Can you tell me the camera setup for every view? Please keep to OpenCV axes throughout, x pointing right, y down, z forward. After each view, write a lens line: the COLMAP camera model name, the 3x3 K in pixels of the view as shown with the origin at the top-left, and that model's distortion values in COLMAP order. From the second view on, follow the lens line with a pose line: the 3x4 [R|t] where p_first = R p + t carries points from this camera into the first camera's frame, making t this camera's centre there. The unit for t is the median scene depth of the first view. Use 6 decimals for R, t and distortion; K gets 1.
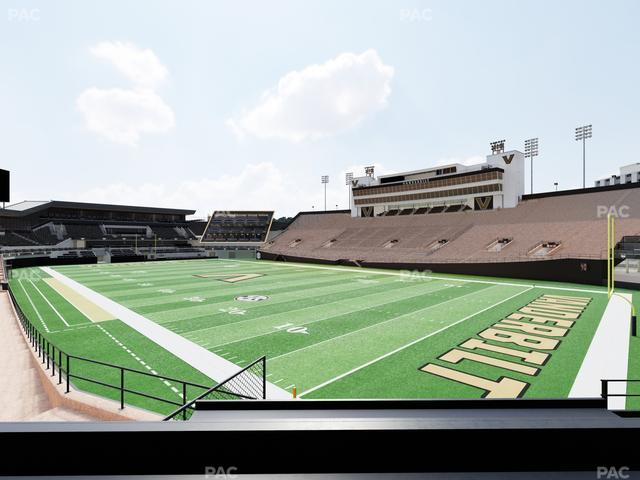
lens RADIAL K [[318.2, 0, 320.9], [0, 318.2, 238.1], [0, 0, 1]] dist [0.000570, 0.000441]
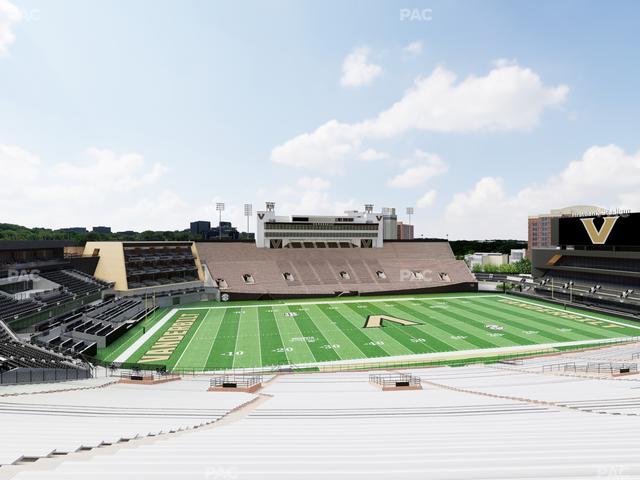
lens RADIAL K [[318.2, 0, 317.4], [0, 318.2, 237.6], [0, 0, 1]] dist [0.000570, 0.000441]
pose [[0.558074, 0.004751, 0.829777, -0.860032], [-0.003626, 0.999988, -0.003287, -0.121786], [-0.829783, -0.001175, 0.558085, 0.291341]]
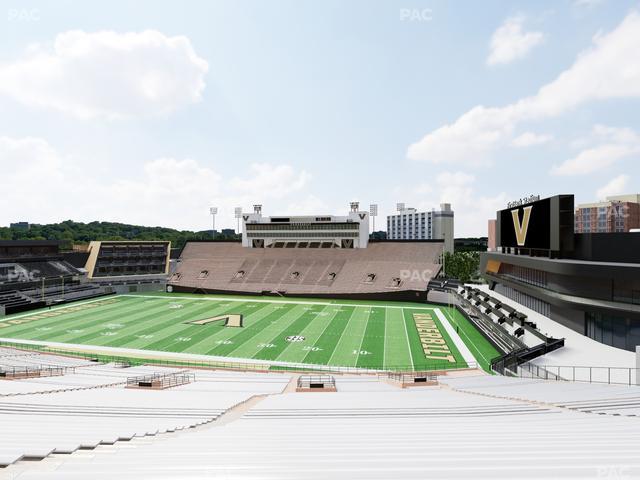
lens RADIAL K [[318.2, 0, 318.1], [0, 318.2, 237.2], [0, 0, 1]] dist [0.000570, 0.000441]
pose [[0.847859, 0.003999, 0.530207, -0.363277], [-0.002129, 0.999989, -0.004138, -0.122670], [-0.530218, 0.002380, 0.847858, -0.176718]]
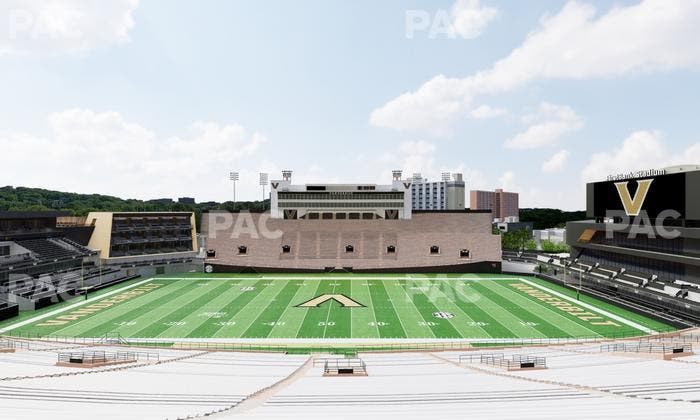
lens RADIAL K [[348.1, 0, 347.6], [0, 348.1, 207.2], [0, 0, 1]] dist [0.001665, -0.000217]
pose [[0.719053, 0.005639, 0.694932, -0.636699], [-0.002861, 0.999983, -0.005154, -0.122368], [-0.694949, 0.001717, 0.719057, 0.028035]]
